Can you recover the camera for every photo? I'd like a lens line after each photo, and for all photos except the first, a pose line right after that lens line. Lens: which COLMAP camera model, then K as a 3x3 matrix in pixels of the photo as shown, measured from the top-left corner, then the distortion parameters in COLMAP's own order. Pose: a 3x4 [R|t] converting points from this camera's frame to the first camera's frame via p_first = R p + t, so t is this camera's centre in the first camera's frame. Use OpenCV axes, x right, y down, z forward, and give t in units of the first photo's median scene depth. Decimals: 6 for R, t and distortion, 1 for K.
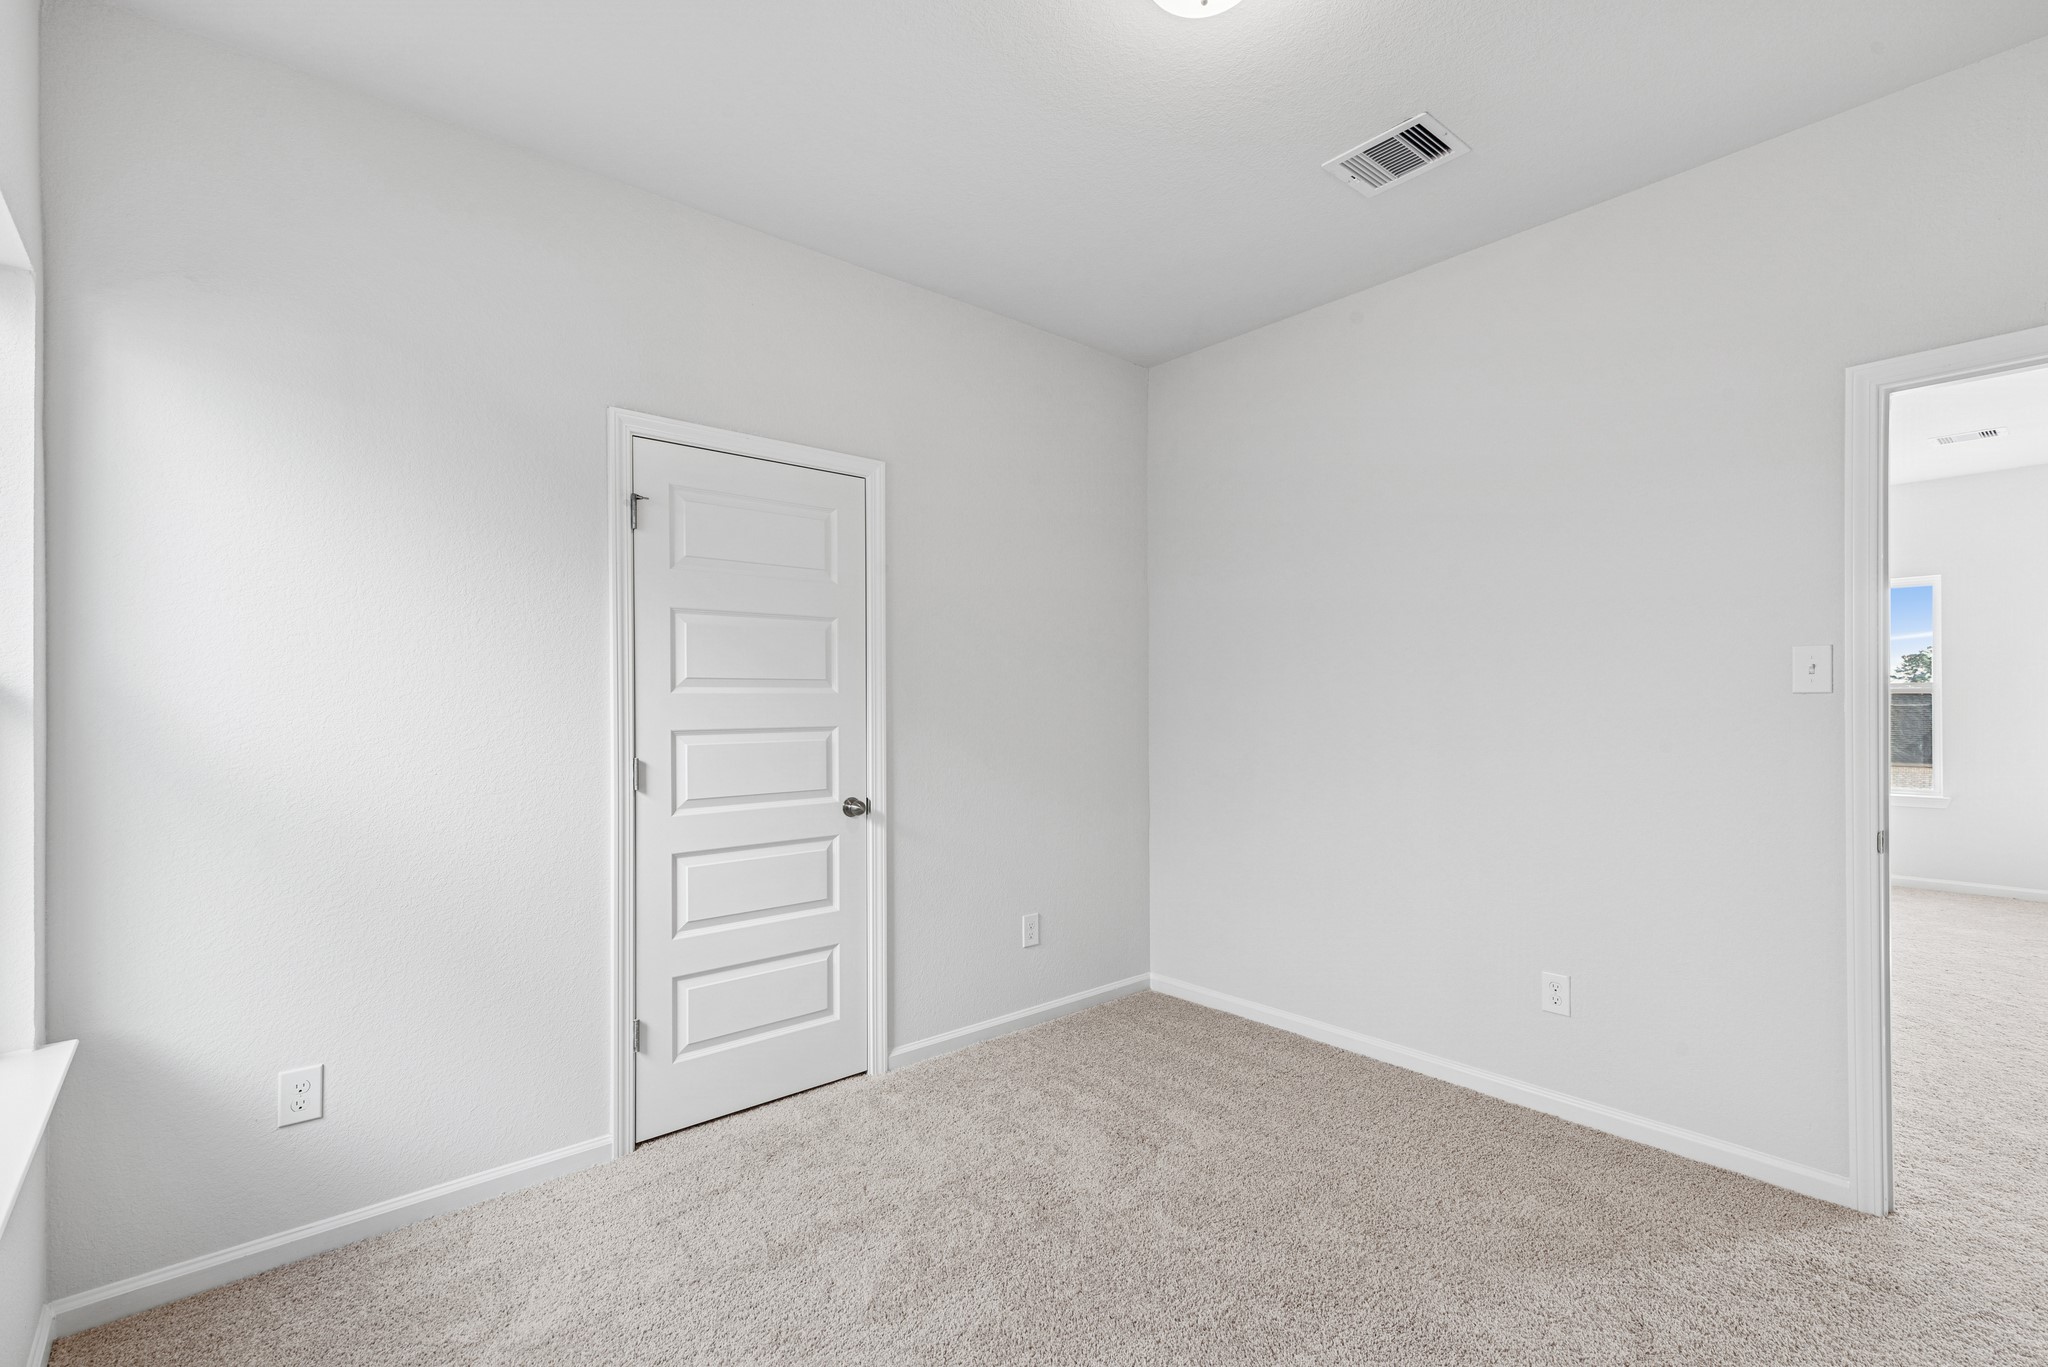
lens RADIAL K [[923.0, 0, 1035.7], [0, 923.0, 698.6], [0, 0, 1]] dist [0.018337, -0.001291]
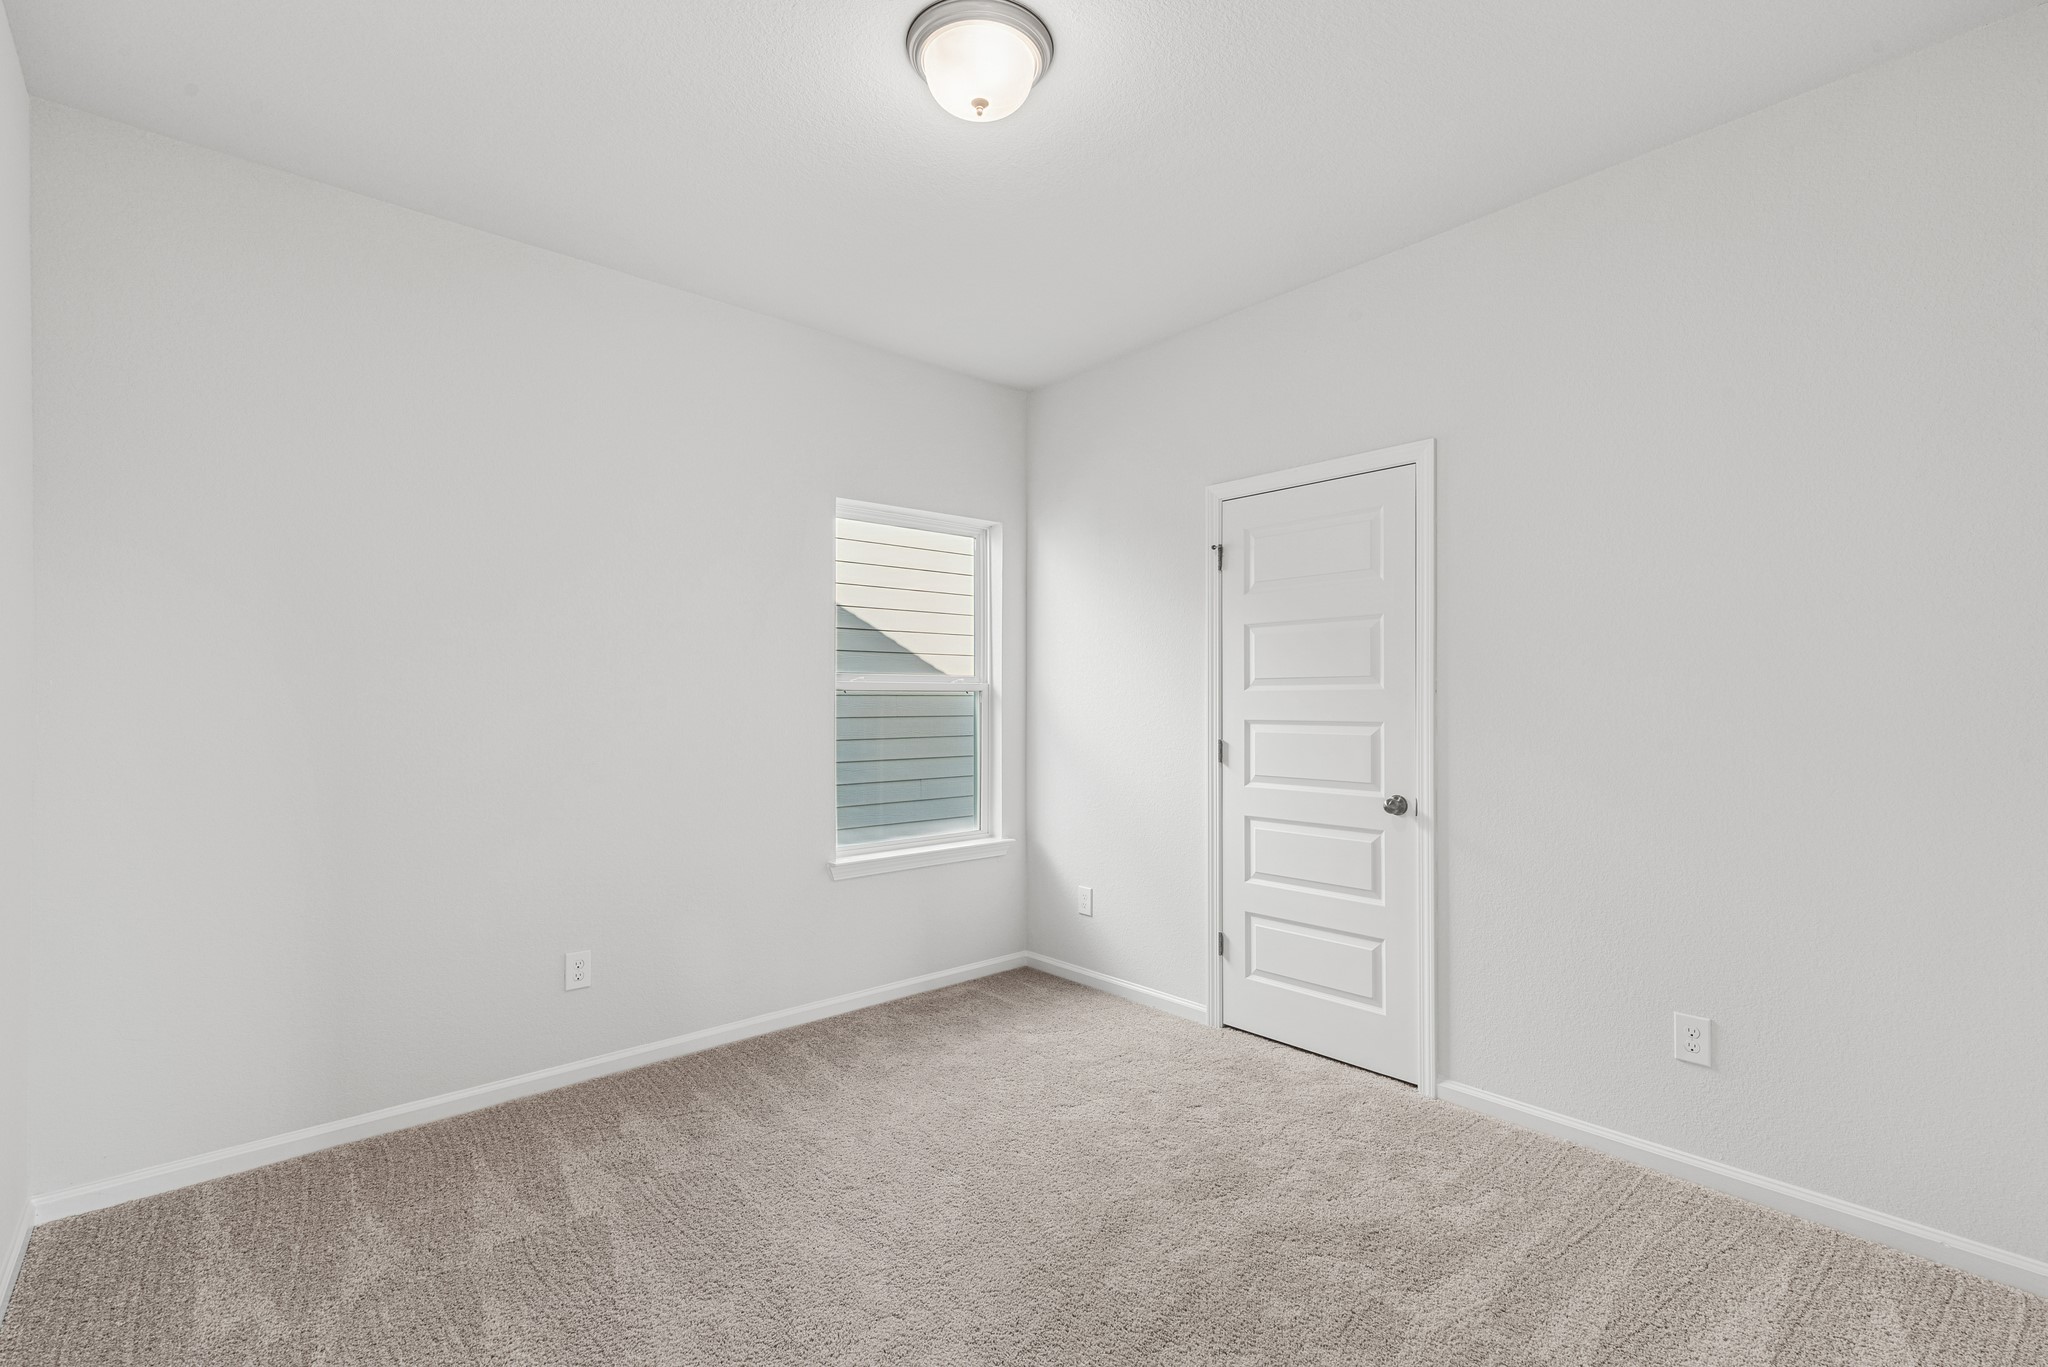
lens RADIAL K [[923.0, 0, 1013.7], [0, 923.0, 692.8], [0, 0, 1]] dist [0.018337, -0.001291]
pose [[0.001733, -0.001488, -0.999997, 0.796370], [0.005925, 0.999981, -0.001478, -0.002653], [0.999981, -0.005923, 0.001742, 0.603902]]
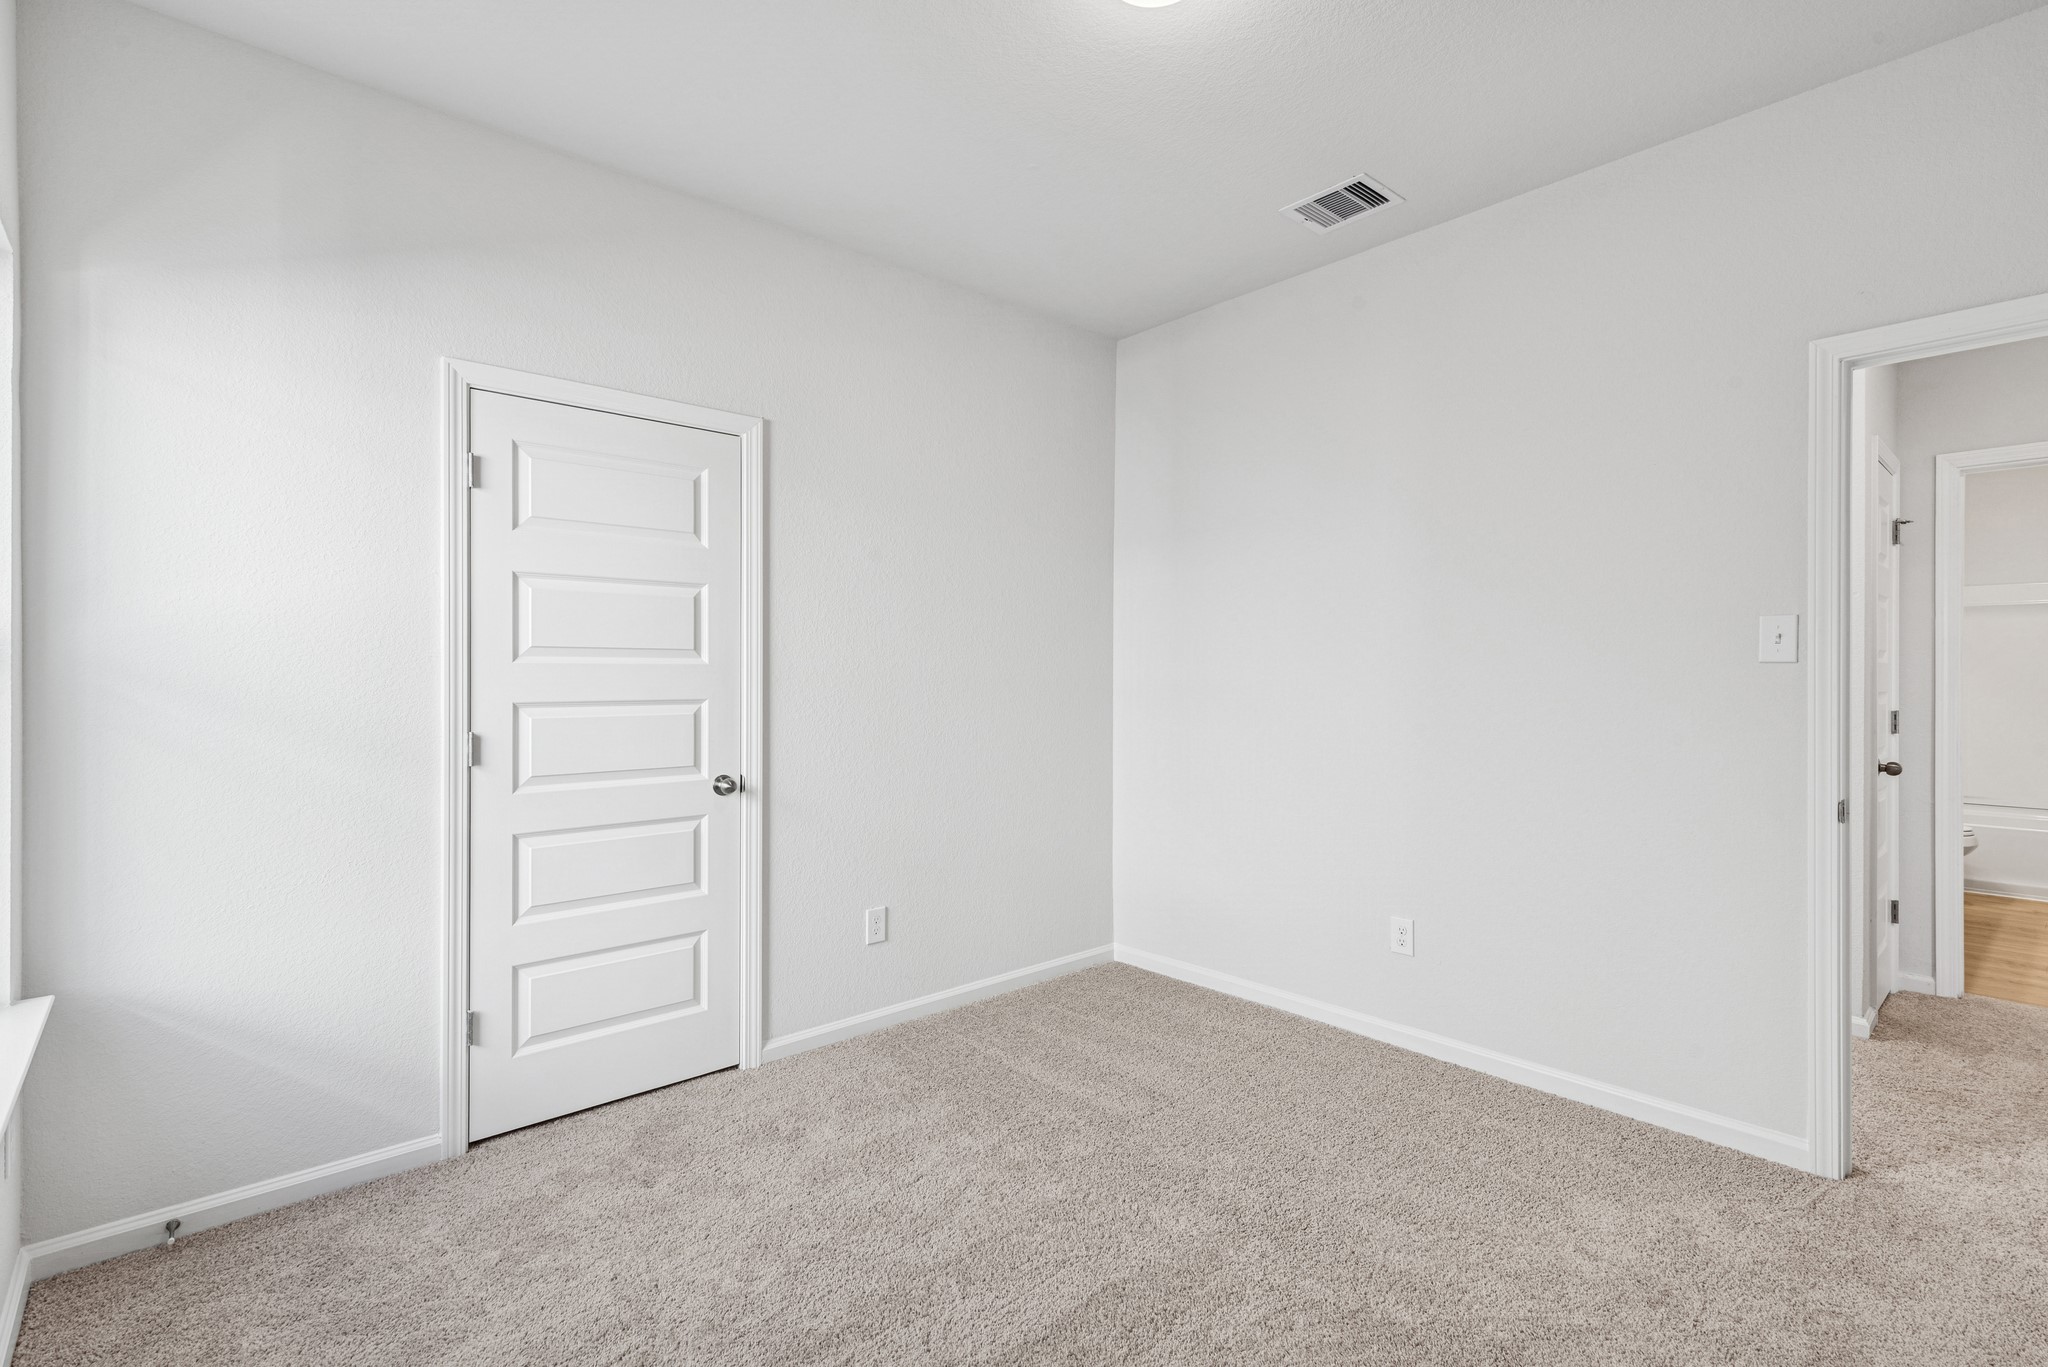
lens RADIAL K [[889.7, 0, 1002.1], [0, 889.7, 671.7], [0, 0, 1]] dist [0.001375, 0.000340]
pose [[0.999636, 0.006010, -0.026316, 0.110853], [-0.006007, 0.999982, 0.000181, 0.000461], [0.026317, -0.000023, 0.999654, 0.101871]]
